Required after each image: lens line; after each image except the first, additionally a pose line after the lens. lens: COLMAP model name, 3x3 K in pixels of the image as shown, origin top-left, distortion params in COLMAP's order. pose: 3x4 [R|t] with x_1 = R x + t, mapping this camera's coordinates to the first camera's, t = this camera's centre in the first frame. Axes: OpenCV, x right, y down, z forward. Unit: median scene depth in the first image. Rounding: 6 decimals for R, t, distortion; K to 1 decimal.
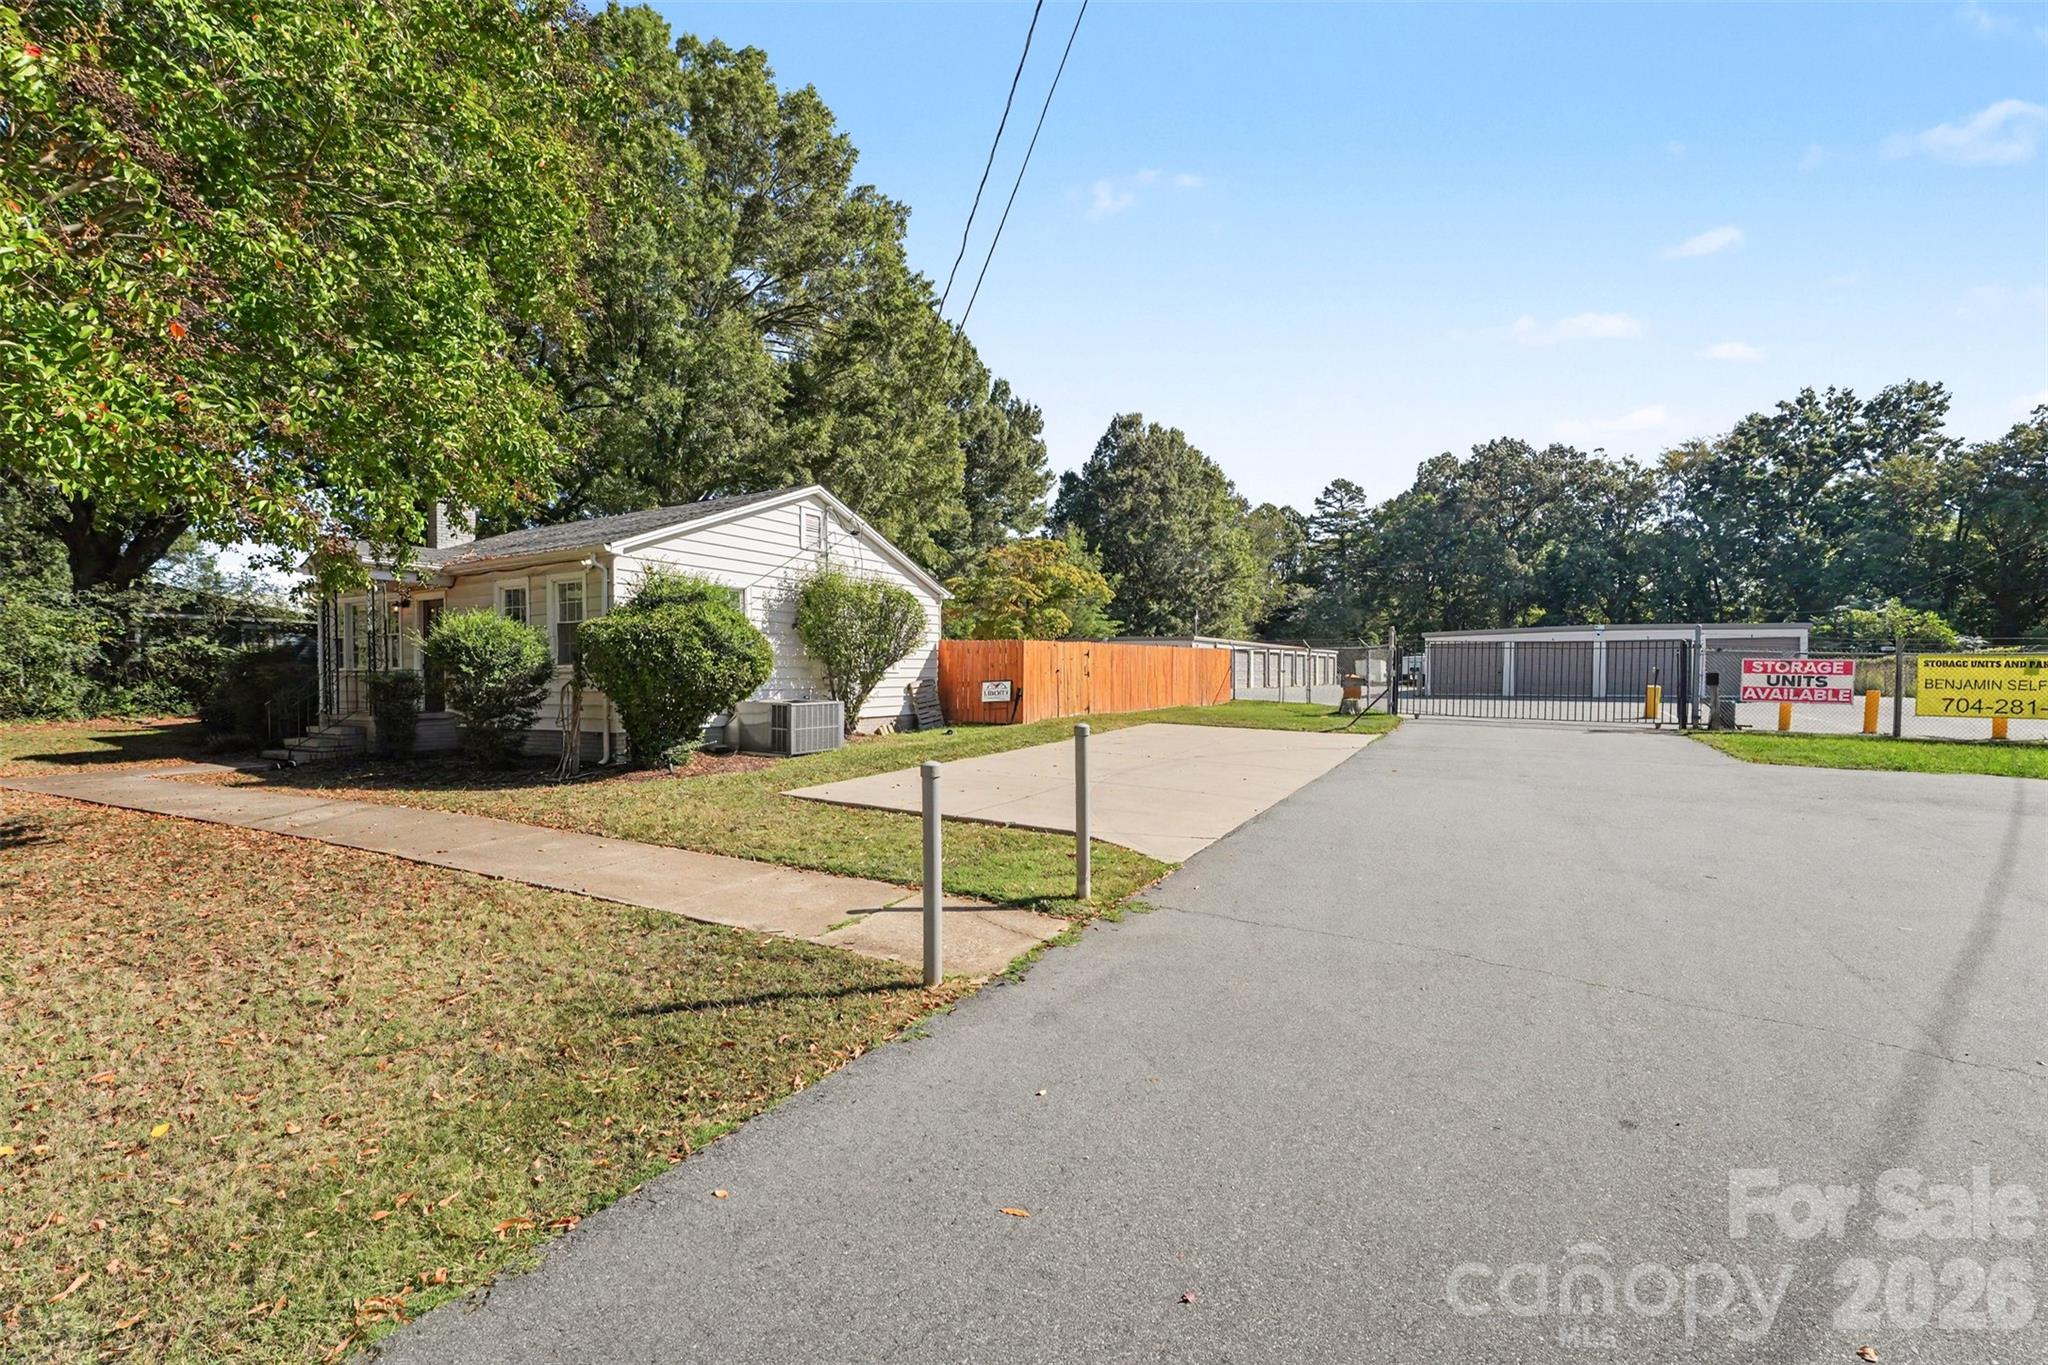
lens RADIAL K [[854.5, 0, 1048.2], [0, 854.5, 692.1], [0, 0, 1]] dist [-0.023242, 0.002041]
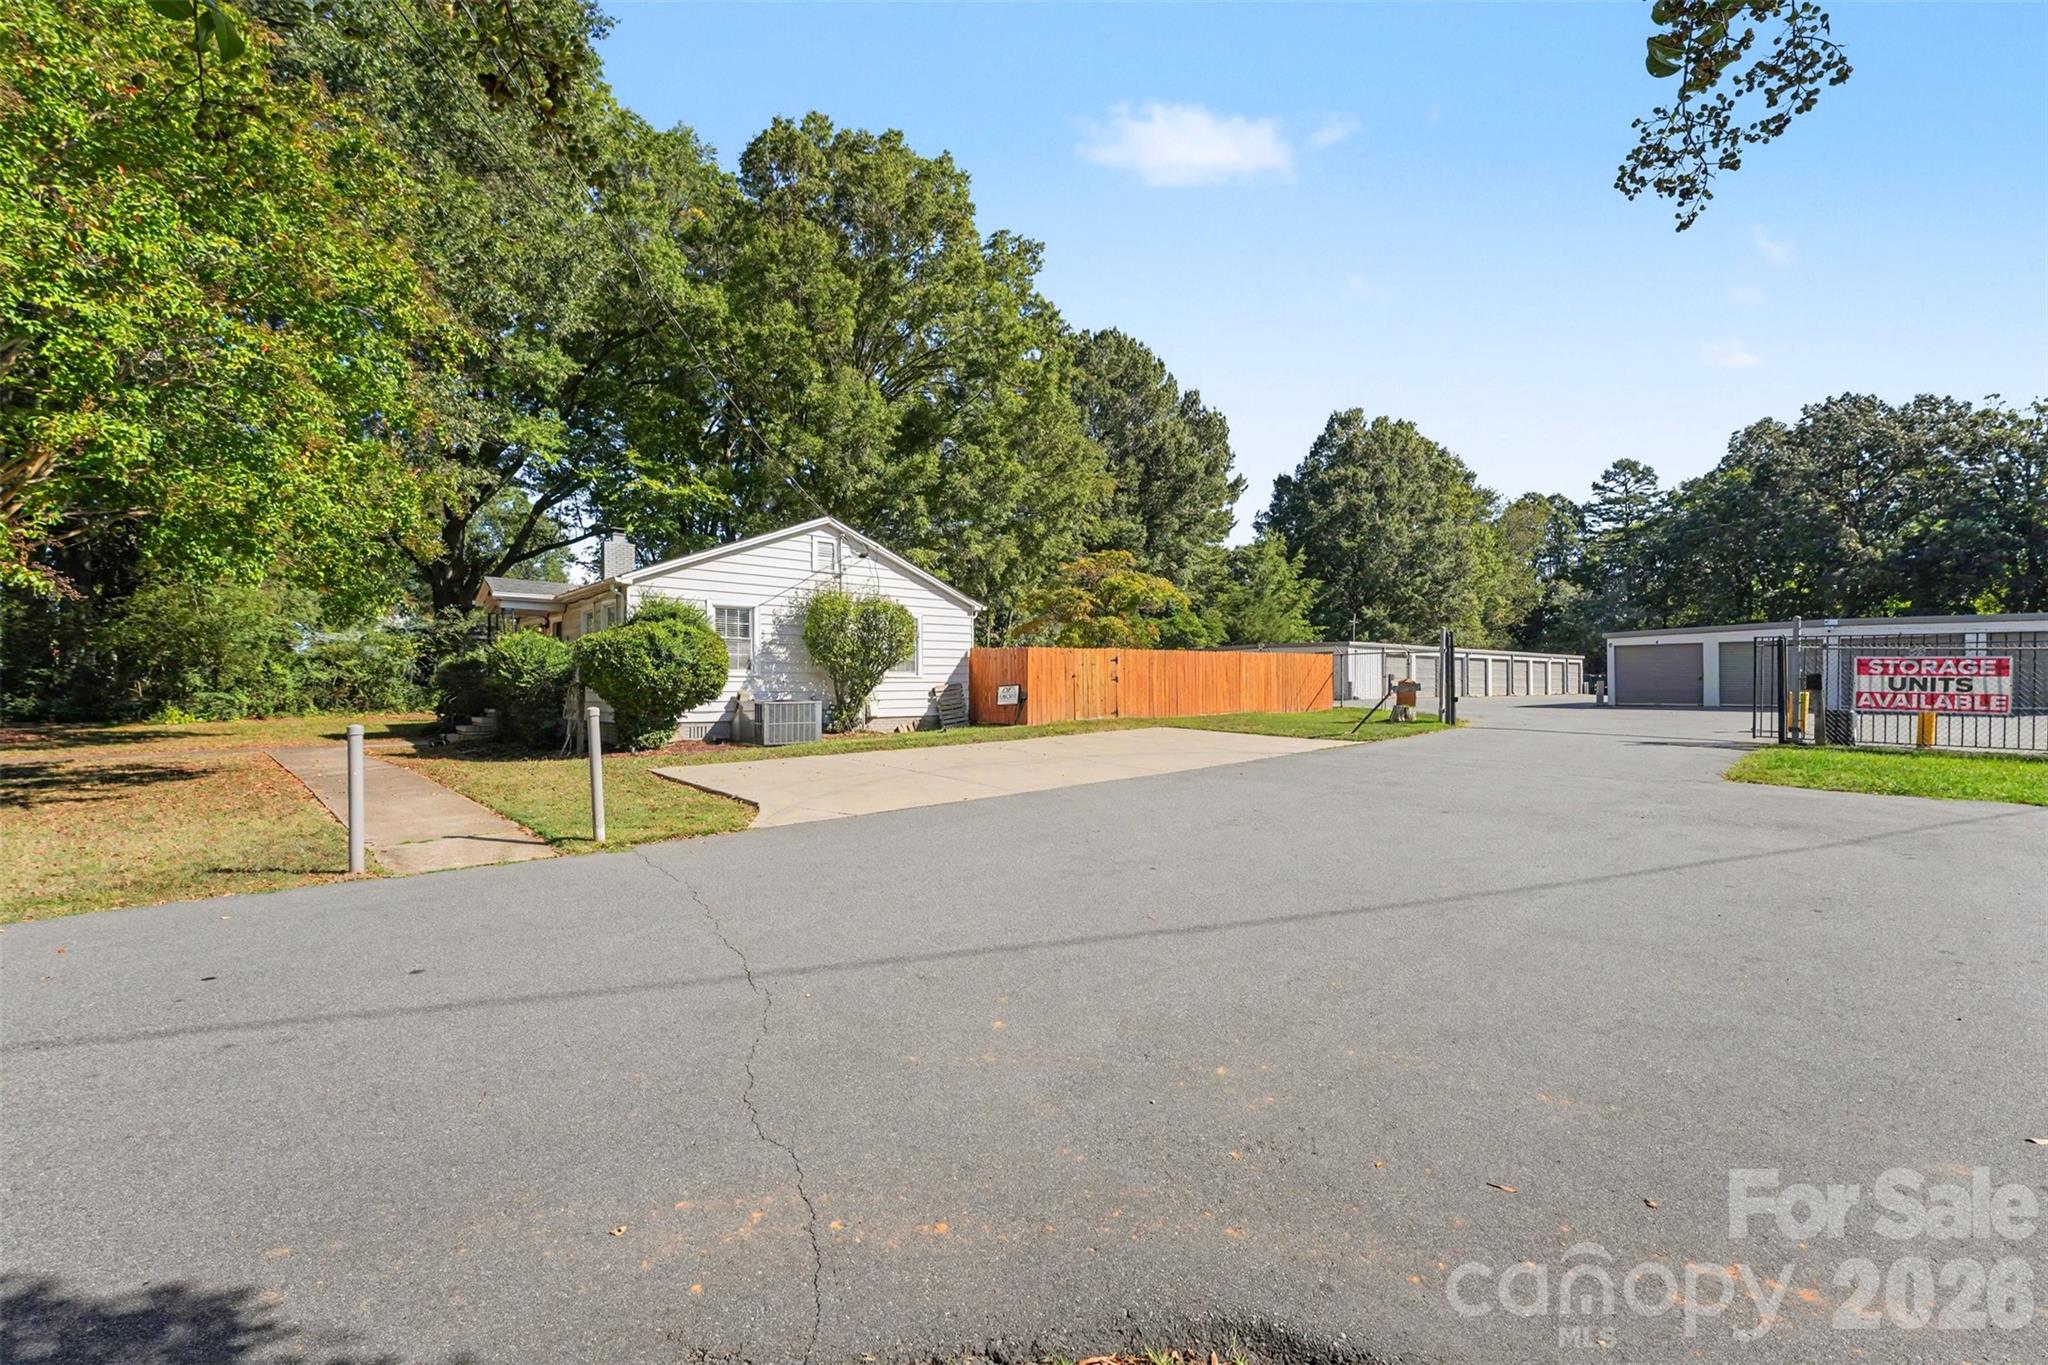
lens RADIAL K [[854.5, 0, 1044.2], [0, 854.5, 689.0], [0, 0, 1]] dist [-0.023242, 0.002041]
pose [[0.948119, 0.001275, -0.317913, 0.081781], [-0.006528, 0.999859, -0.015459, 0.001992], [0.317848, 0.016732, 0.947994, -0.001901]]
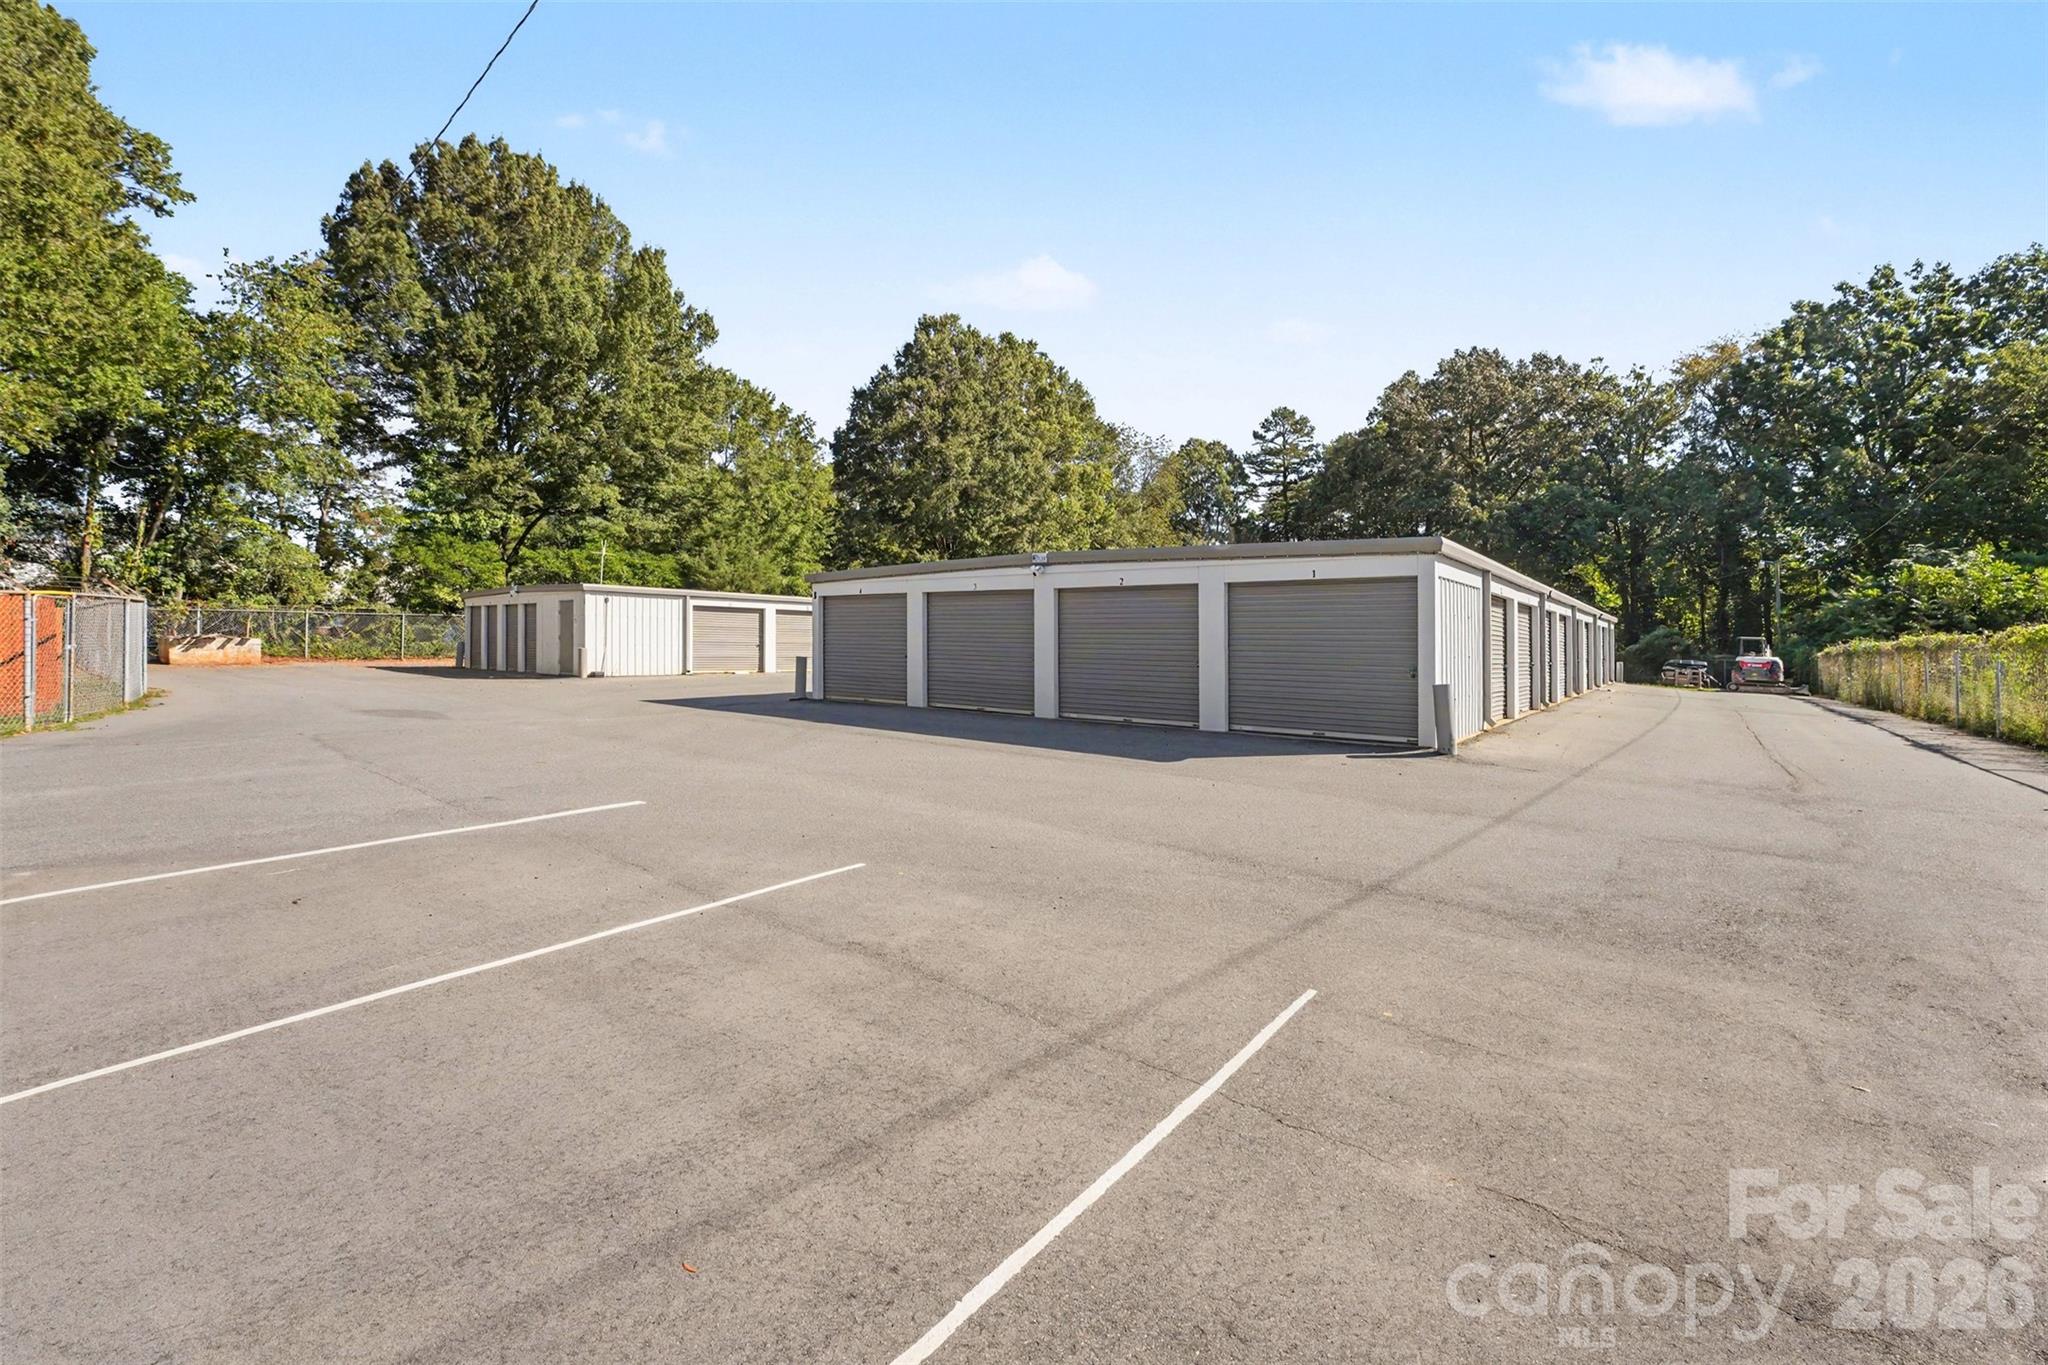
lens RADIAL K [[854.5, 0, 1058.9], [0, 854.5, 643.1], [0, 0, 1]] dist [-0.023242, 0.002041]
pose [[0.995664, 0.016909, -0.091473, 0.304167], [-0.018314, 0.999727, -0.014540, -0.014039], [0.091202, 0.016152, 0.995701, 0.251770]]
